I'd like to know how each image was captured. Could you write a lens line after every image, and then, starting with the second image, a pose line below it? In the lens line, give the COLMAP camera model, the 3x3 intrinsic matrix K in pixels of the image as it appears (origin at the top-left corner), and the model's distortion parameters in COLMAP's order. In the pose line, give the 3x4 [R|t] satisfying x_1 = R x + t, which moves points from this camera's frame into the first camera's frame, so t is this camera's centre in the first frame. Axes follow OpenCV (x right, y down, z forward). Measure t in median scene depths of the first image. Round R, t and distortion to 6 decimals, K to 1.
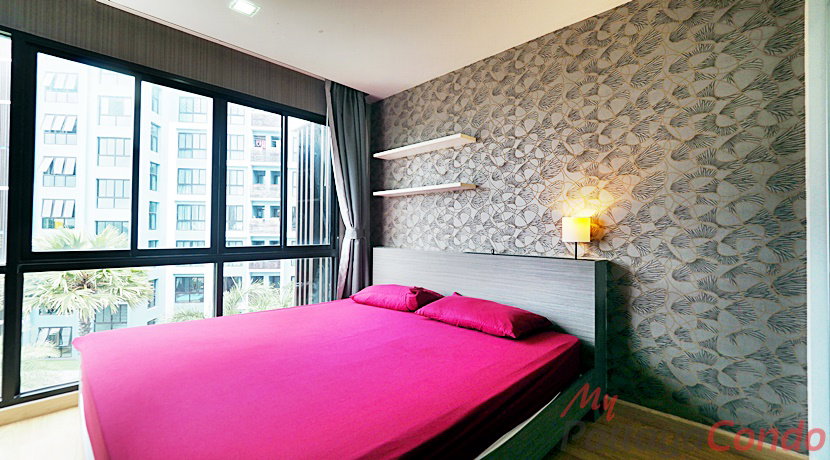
lens RADIAL K [[364.2, 0, 414.4], [0, 364.2, 225.3], [0, 0, 1]] dist [-0.000180, 0.000568]
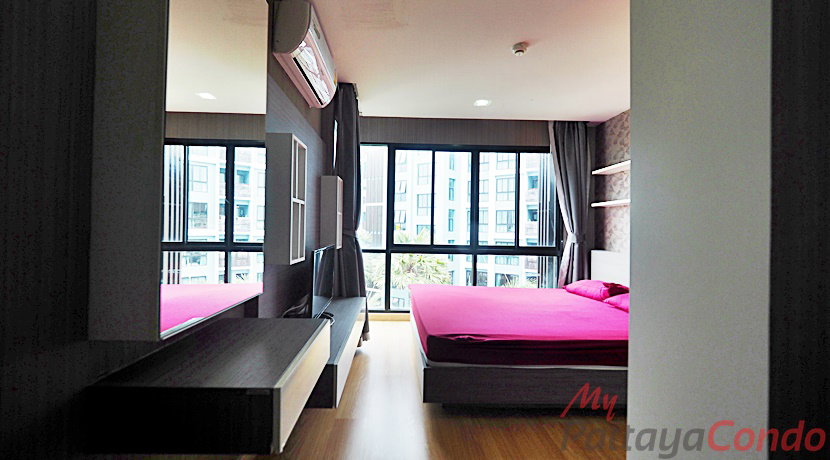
lens RADIAL K [[364.2, 0, 394.1], [0, 364.2, 230.0], [0, 0, 1]] dist [-0.000180, 0.000568]
pose [[0.709688, 0.004994, -0.704498, 0.266872], [-0.000256, 0.999977, 0.006831, -0.013079], [0.704516, -0.004668, 0.709673, -0.300577]]
